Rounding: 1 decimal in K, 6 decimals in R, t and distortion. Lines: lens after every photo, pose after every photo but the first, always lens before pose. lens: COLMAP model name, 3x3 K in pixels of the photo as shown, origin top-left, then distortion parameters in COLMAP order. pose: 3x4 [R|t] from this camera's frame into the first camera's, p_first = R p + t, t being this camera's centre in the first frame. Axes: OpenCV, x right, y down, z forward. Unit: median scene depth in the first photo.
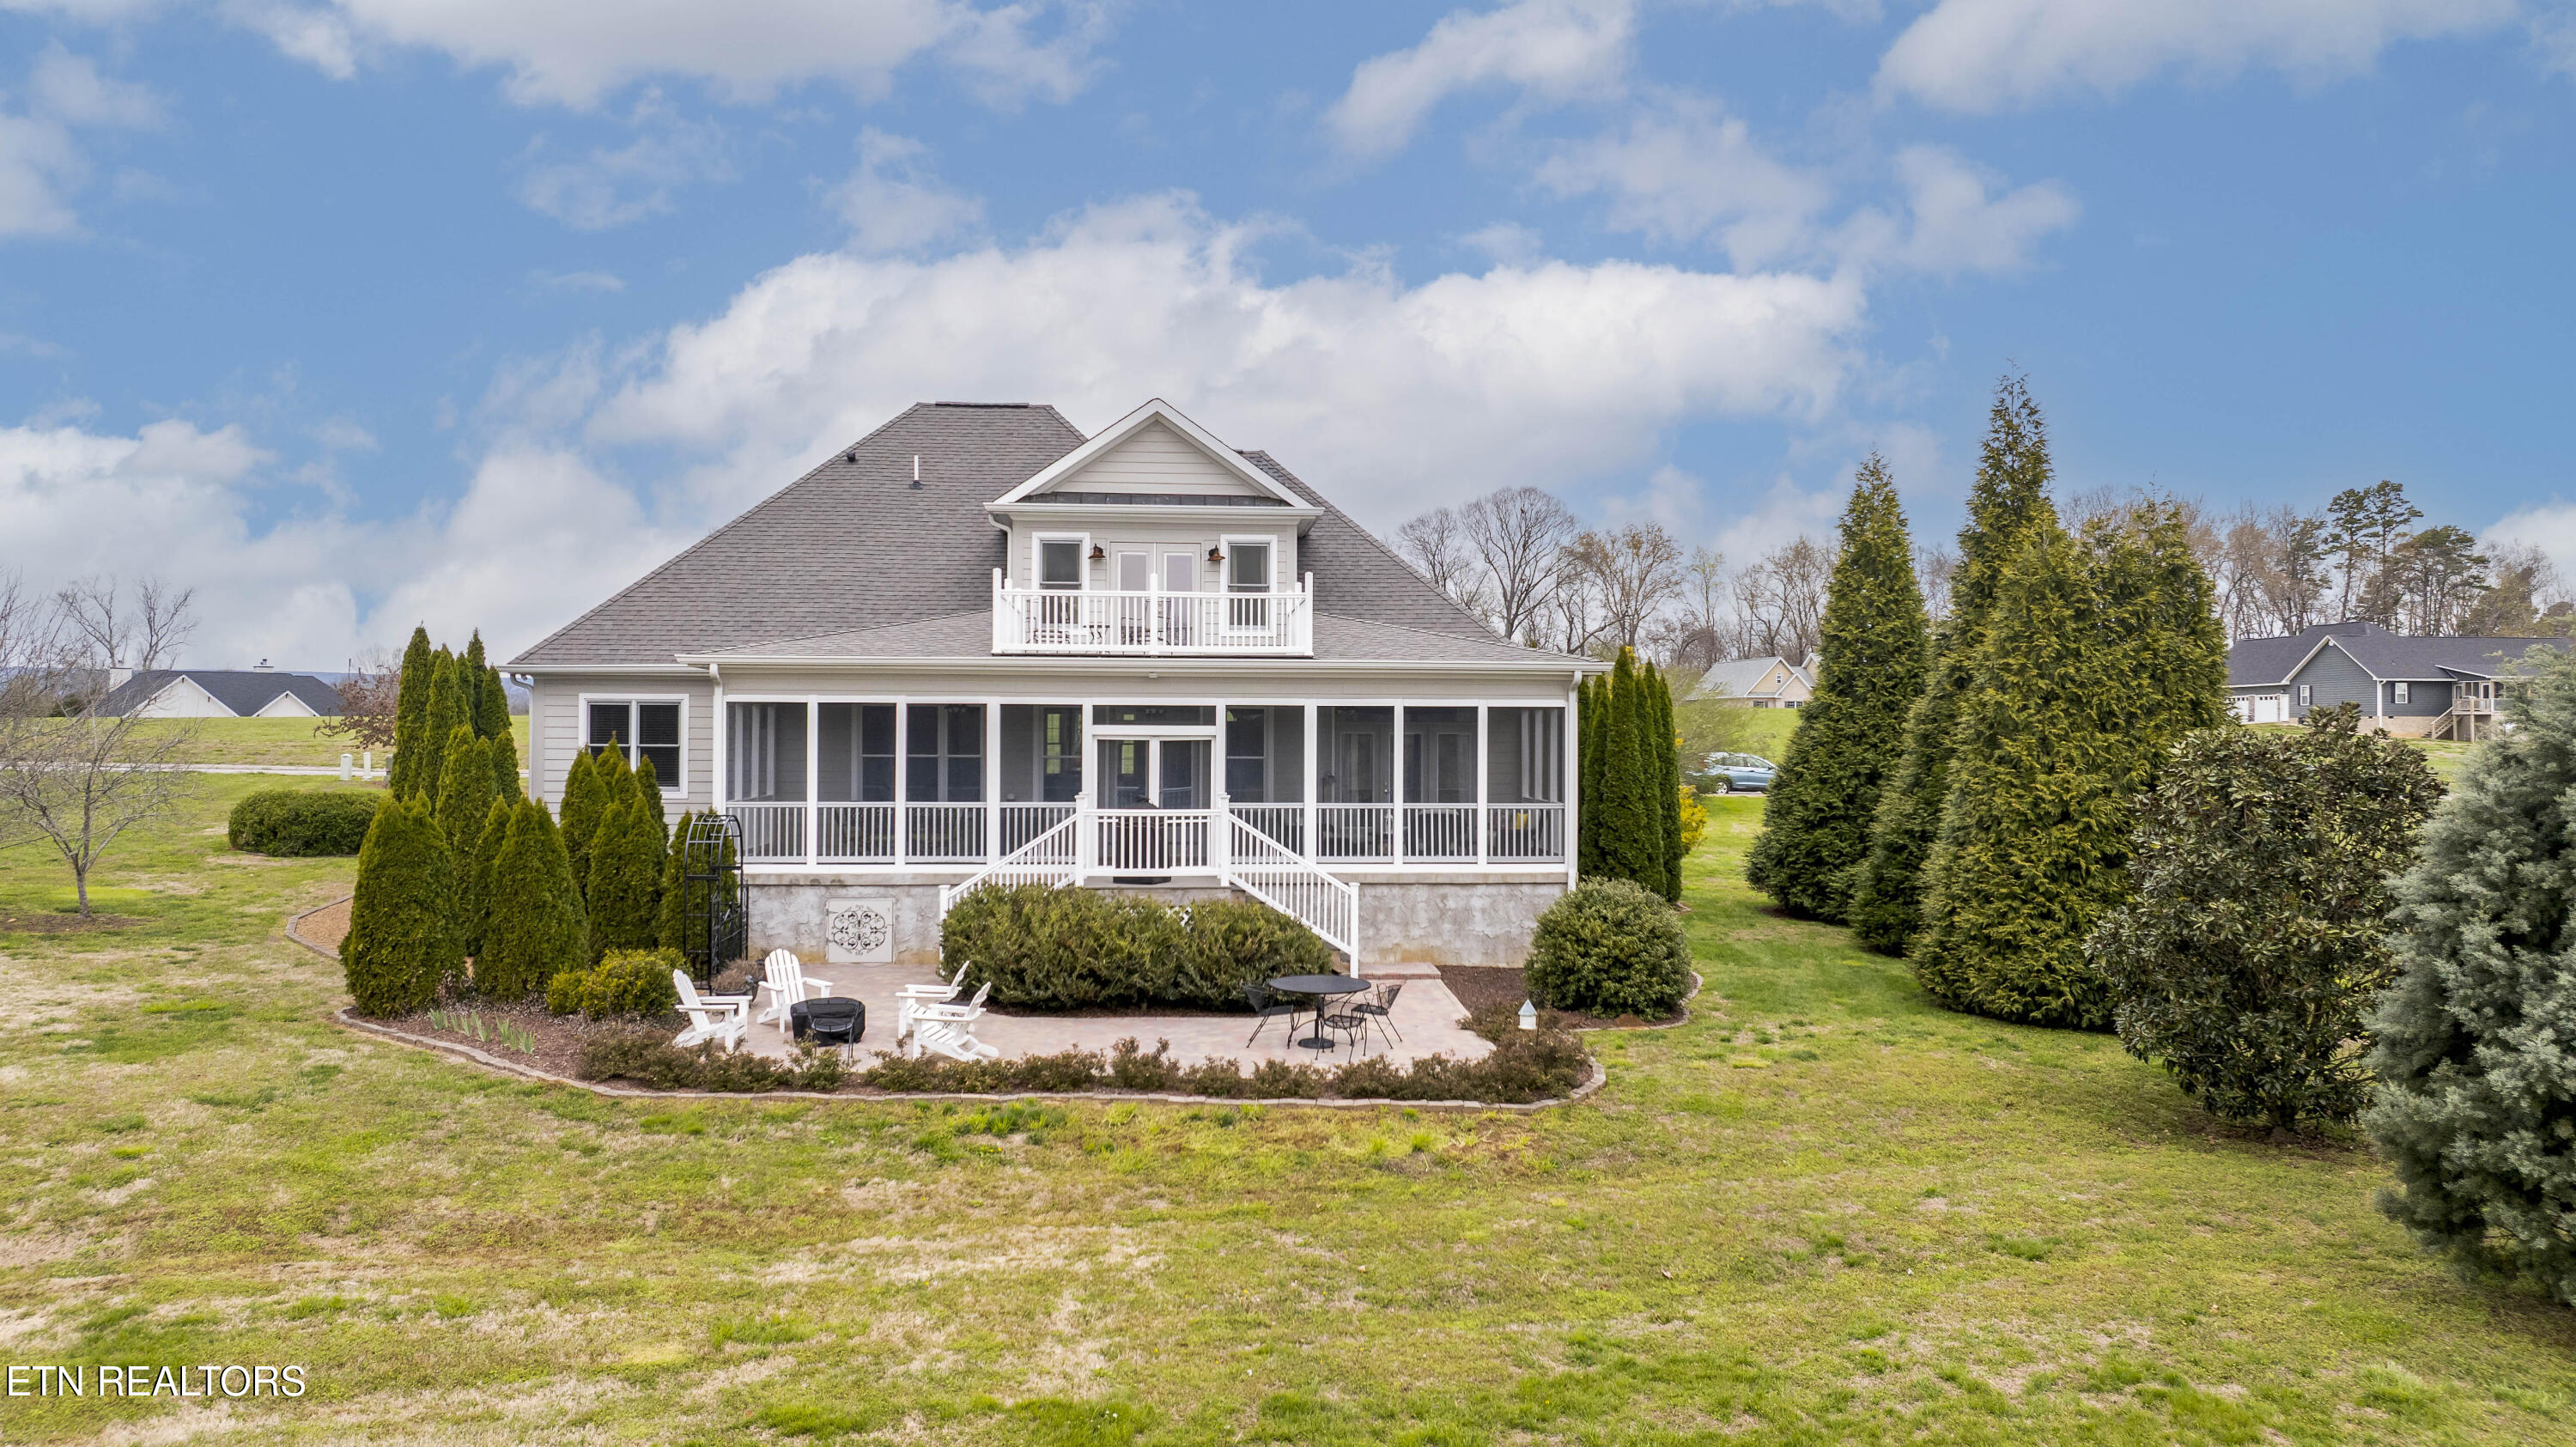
lens RADIAL K [[1796.8, 0, 1288.0], [0, 1796.8, 723.5], [0, 0, 1]] dist [0.000744, 0.004114]
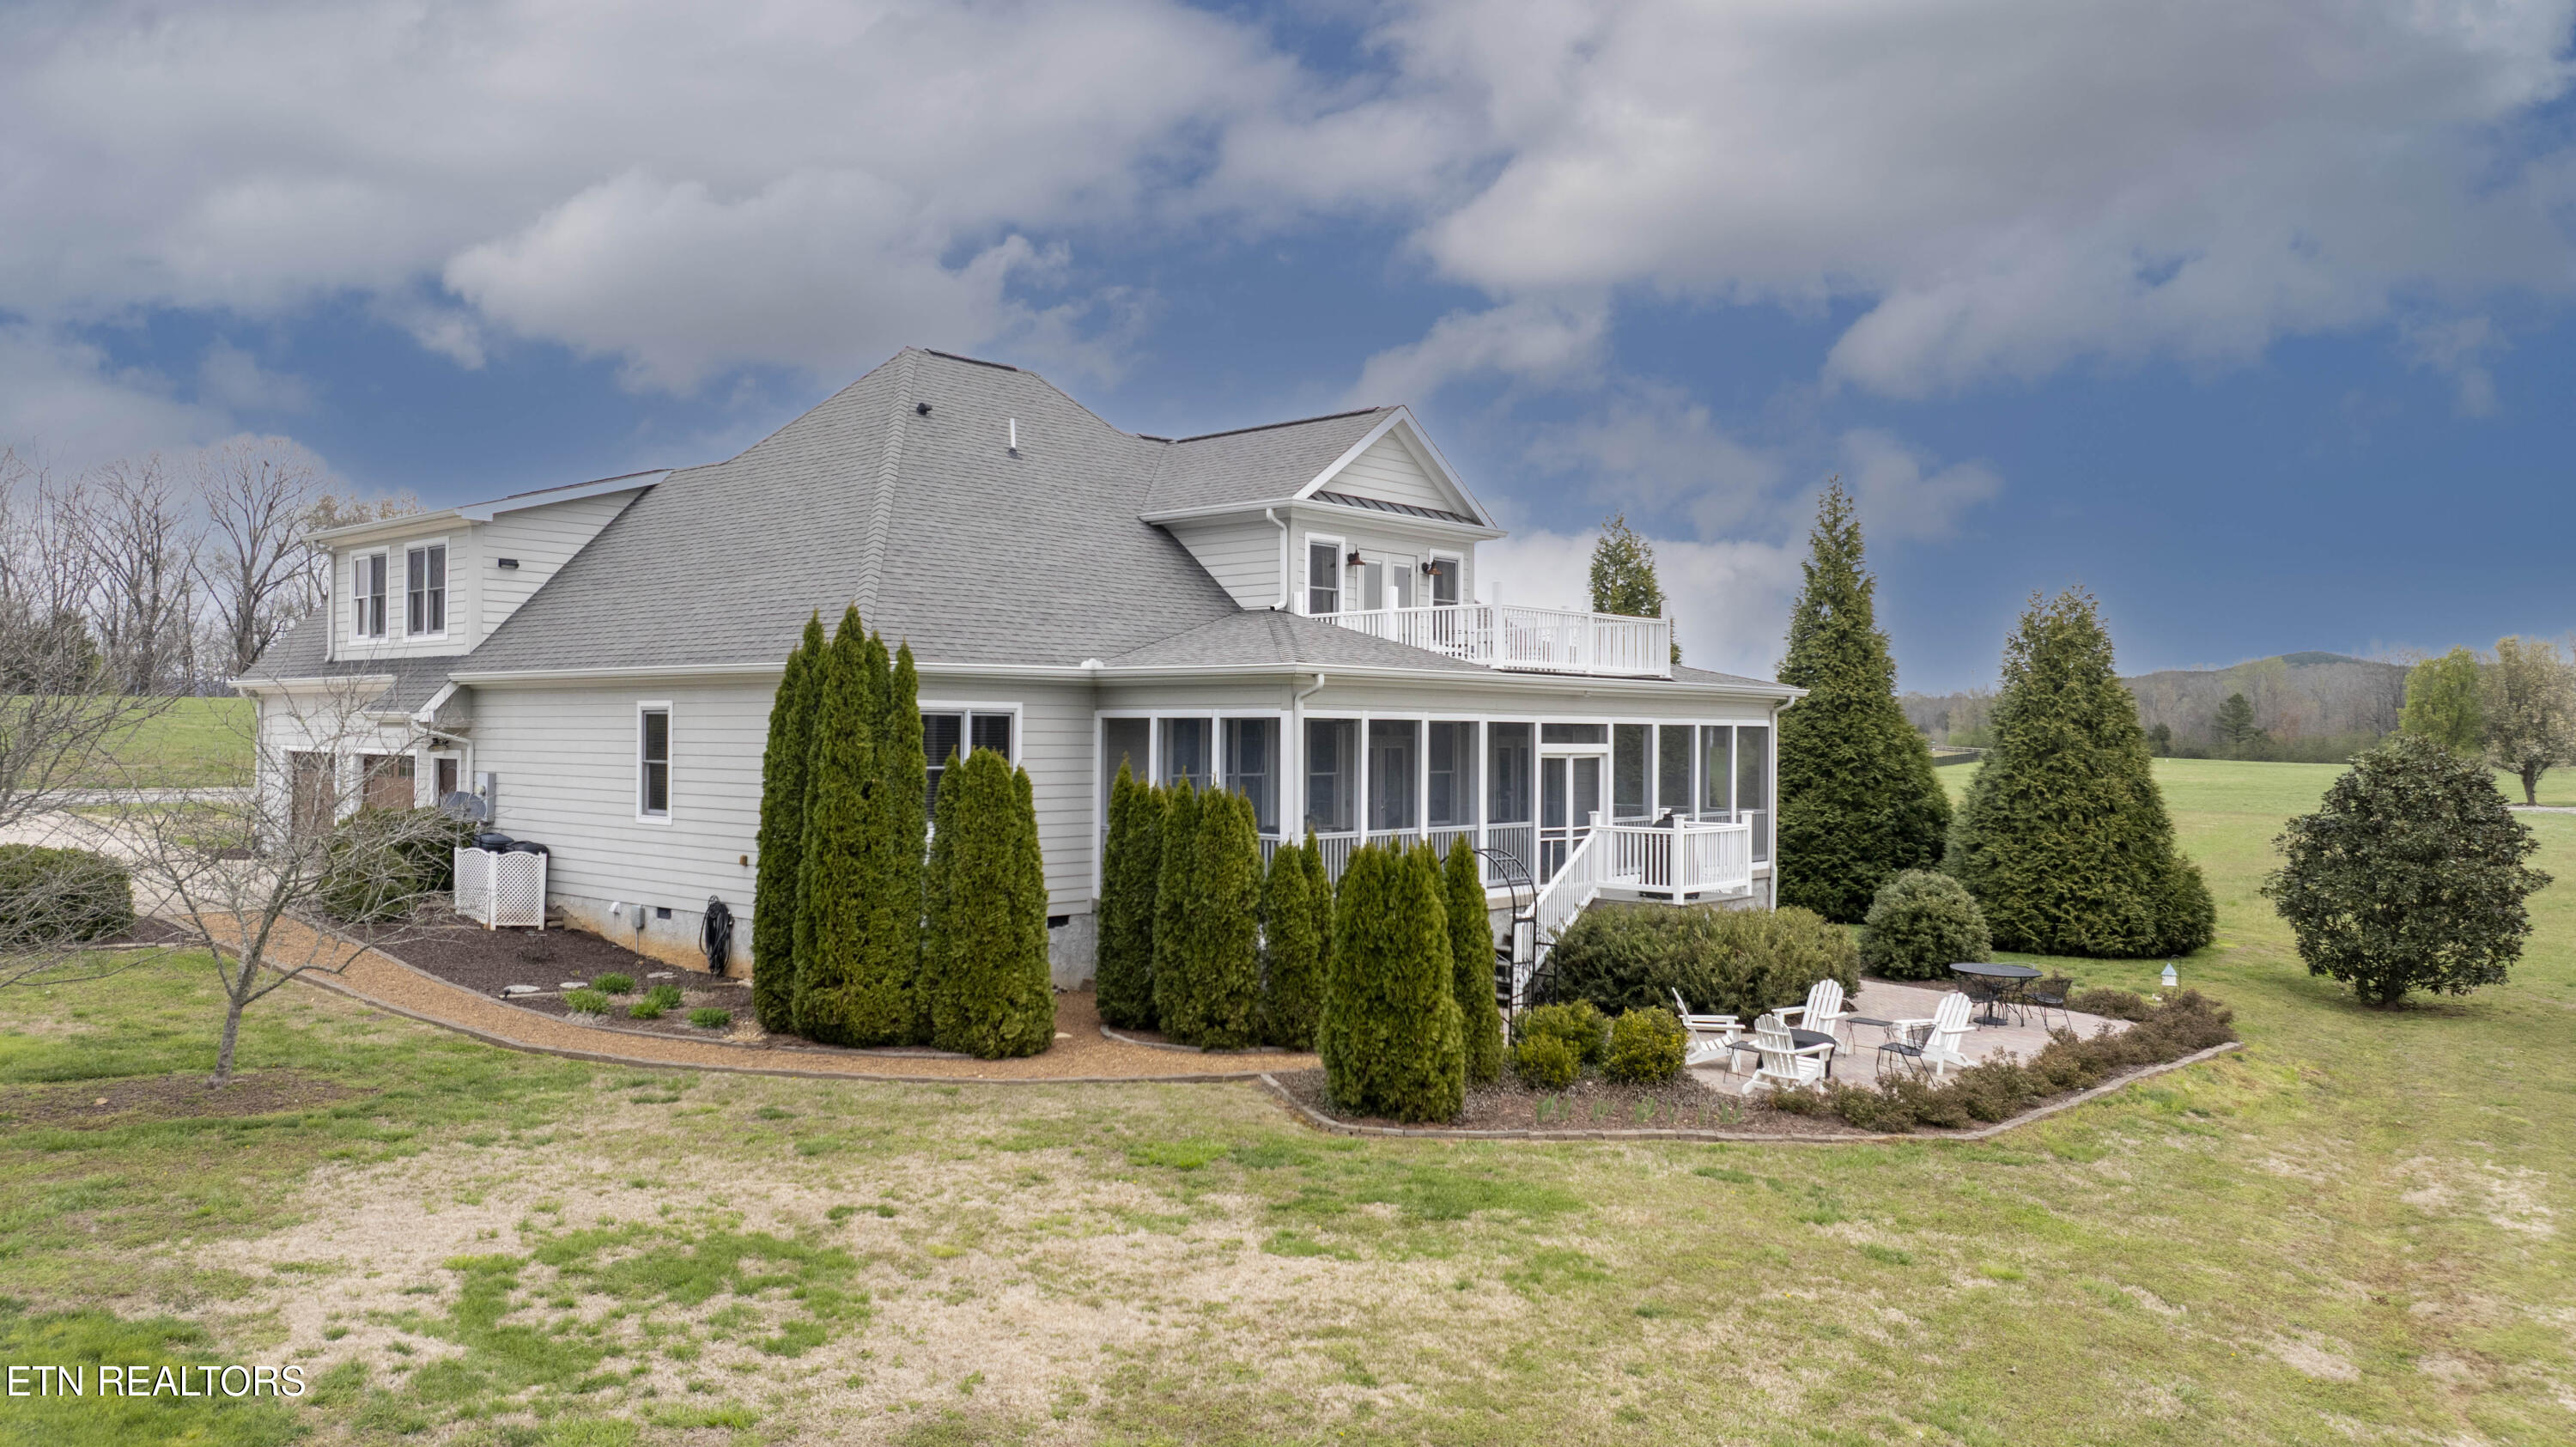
lens RADIAL K [[1796.8, 0, 1288.0], [0, 1796.8, 723.5], [0, 0, 1]] dist [0.000744, 0.004114]
pose [[0.704243, 0.005216, 0.709940, -0.900027], [-0.007301, 0.999973, -0.000105, -0.008718], [-0.709922, -0.005109, 0.704262, 0.399733]]
